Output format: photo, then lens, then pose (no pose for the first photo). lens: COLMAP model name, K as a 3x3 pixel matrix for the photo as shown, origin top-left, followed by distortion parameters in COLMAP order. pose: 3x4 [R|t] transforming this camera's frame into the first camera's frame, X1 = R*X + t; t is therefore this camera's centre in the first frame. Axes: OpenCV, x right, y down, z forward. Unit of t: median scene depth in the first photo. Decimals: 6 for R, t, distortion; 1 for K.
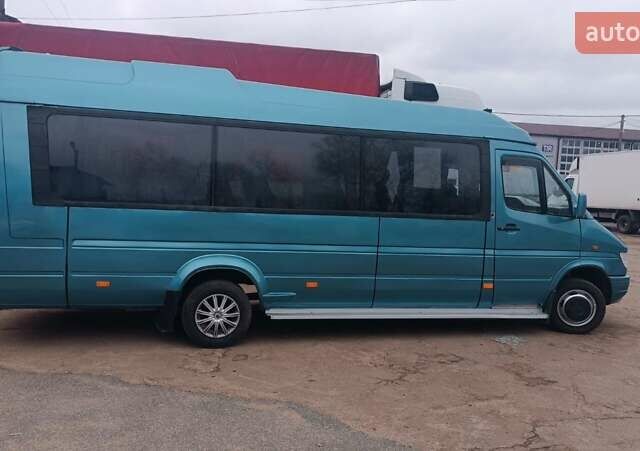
lens RADIAL K [[586.8, 0, 320.0], [0, 586.8, 225.5], [0, 0, 1]] dist [0.009004, 0.001405]
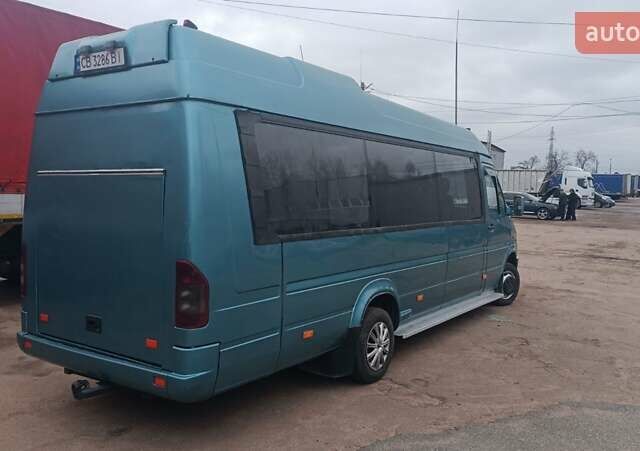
lens RADIAL K [[586.8, 0, 320.0], [0, 586.8, 225.5], [0, 0, 1]] dist [0.009004, 0.001405]
pose [[0.755889, -0.074409, 0.650458, -0.874972], [0.073911, 0.996868, 0.028146, -0.071231], [-0.650514, 0.026800, 0.759021, 0.373990]]
